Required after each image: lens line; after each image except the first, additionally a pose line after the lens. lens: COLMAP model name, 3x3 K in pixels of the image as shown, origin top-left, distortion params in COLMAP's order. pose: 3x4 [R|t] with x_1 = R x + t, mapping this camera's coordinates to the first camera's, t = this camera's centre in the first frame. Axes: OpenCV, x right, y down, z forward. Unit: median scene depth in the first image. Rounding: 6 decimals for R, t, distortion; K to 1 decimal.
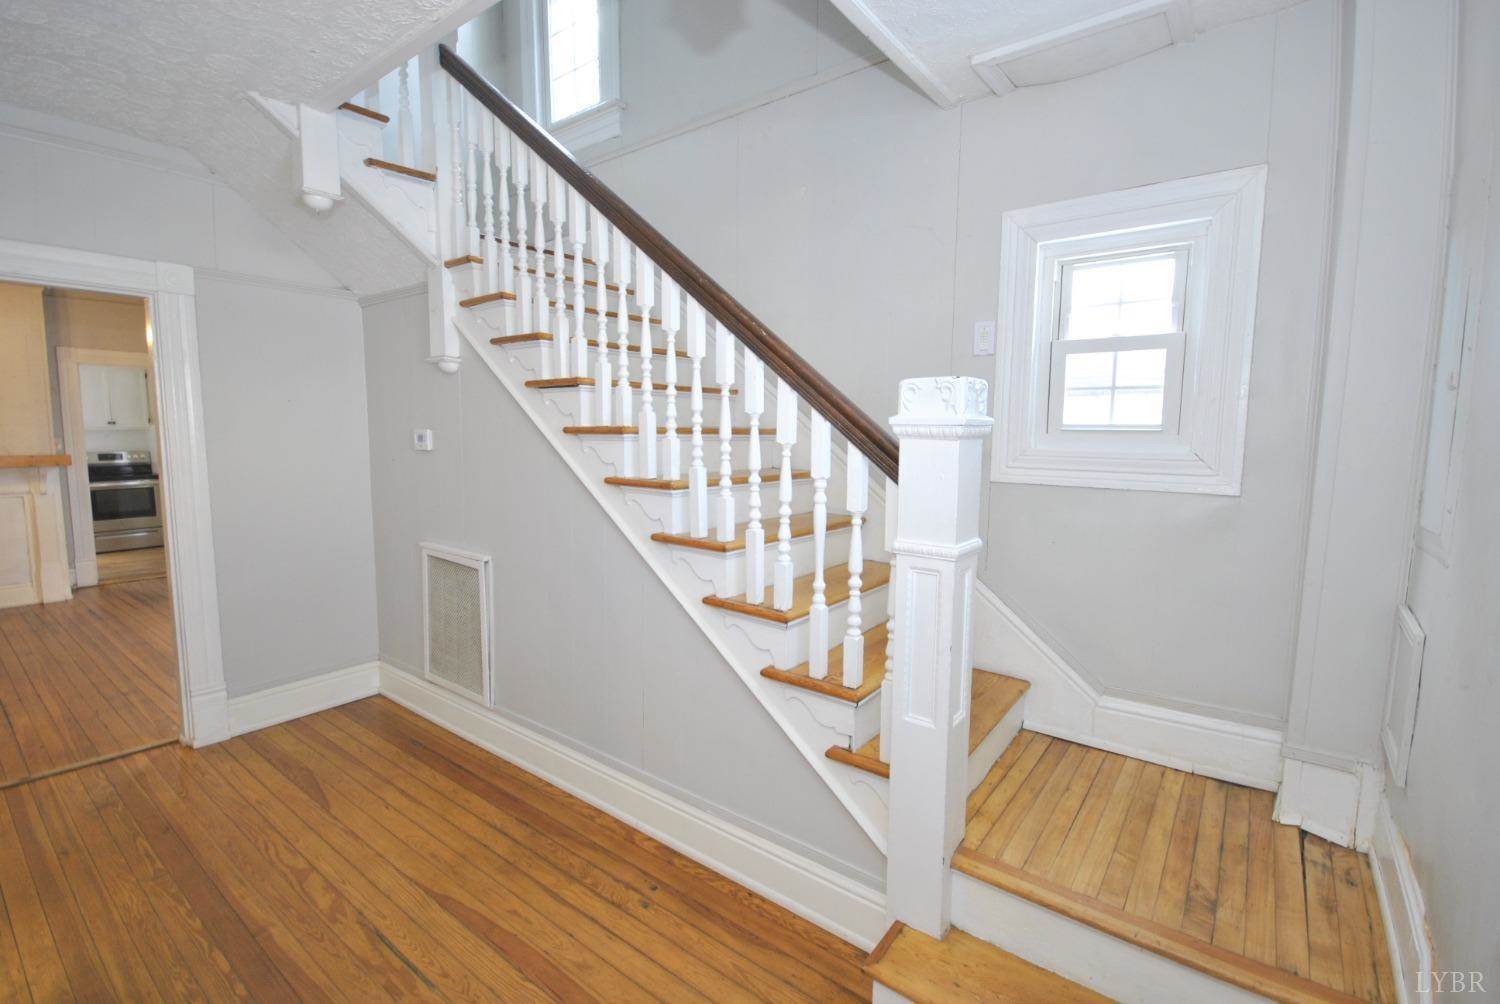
lens RADIAL K [[661.1, 0, 763.1], [0, 661.1, 500.8], [0, 0, 1]] dist [0.010398, -0.011927]
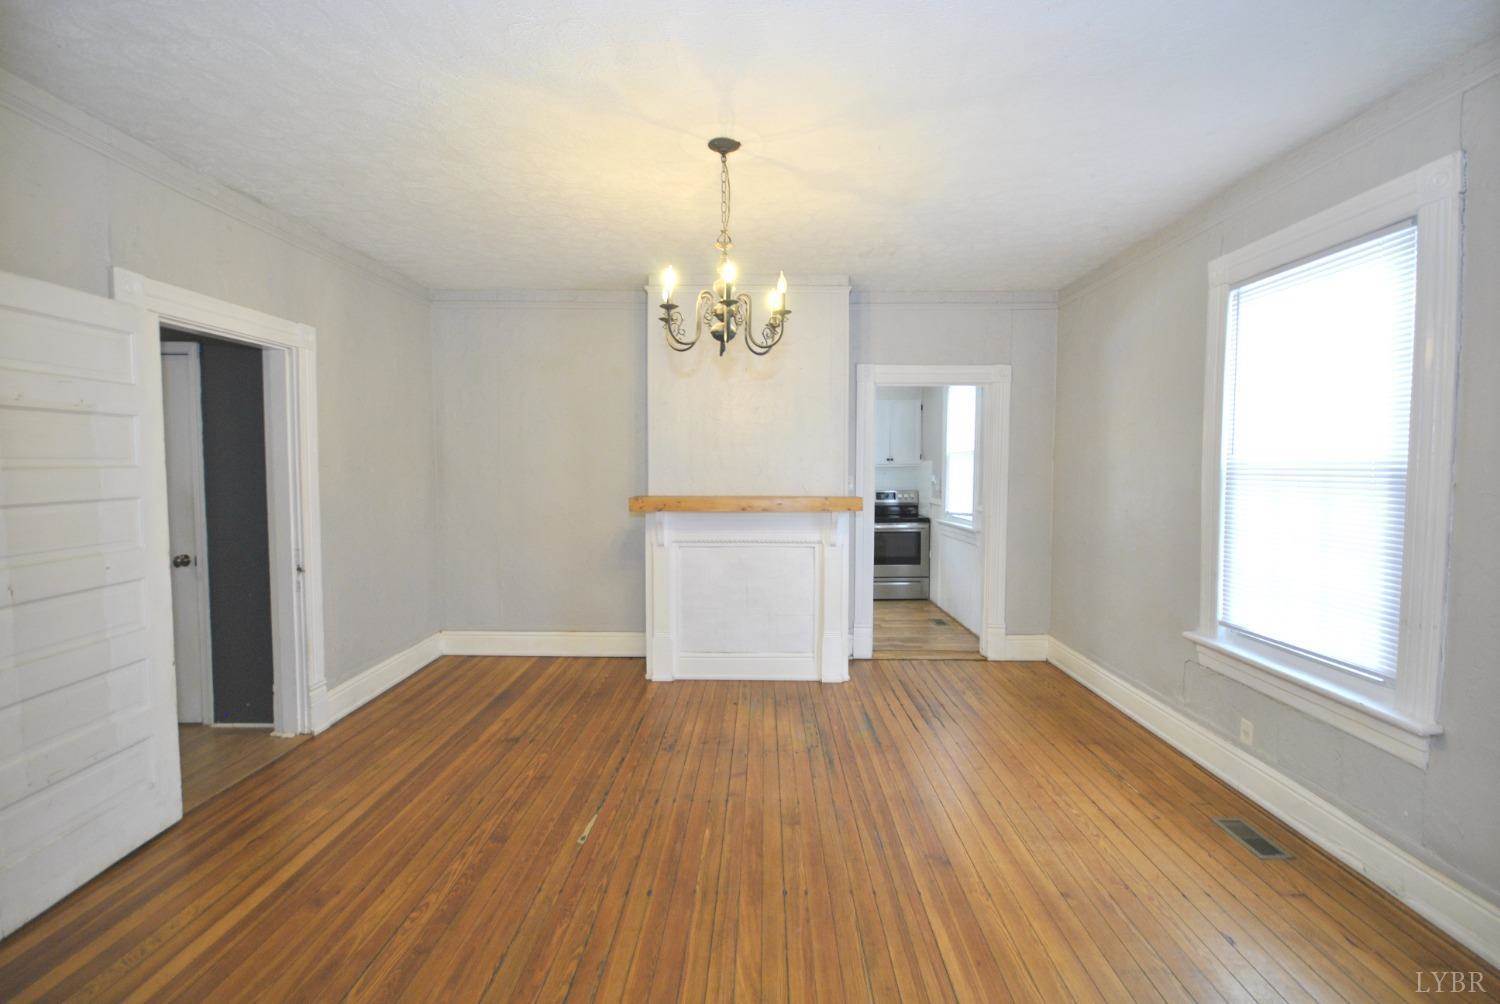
lens RADIAL K [[659.7, 0, 766.1], [0, 659.7, 499.7], [0, 0, 1]] dist [0.004551, -0.004711]
pose [[0.578970, 0.025534, -0.814949, -0.399491], [-0.079486, 0.996516, -0.025246, -0.031943], [0.811465, 0.079394, 0.578983, 0.381596]]
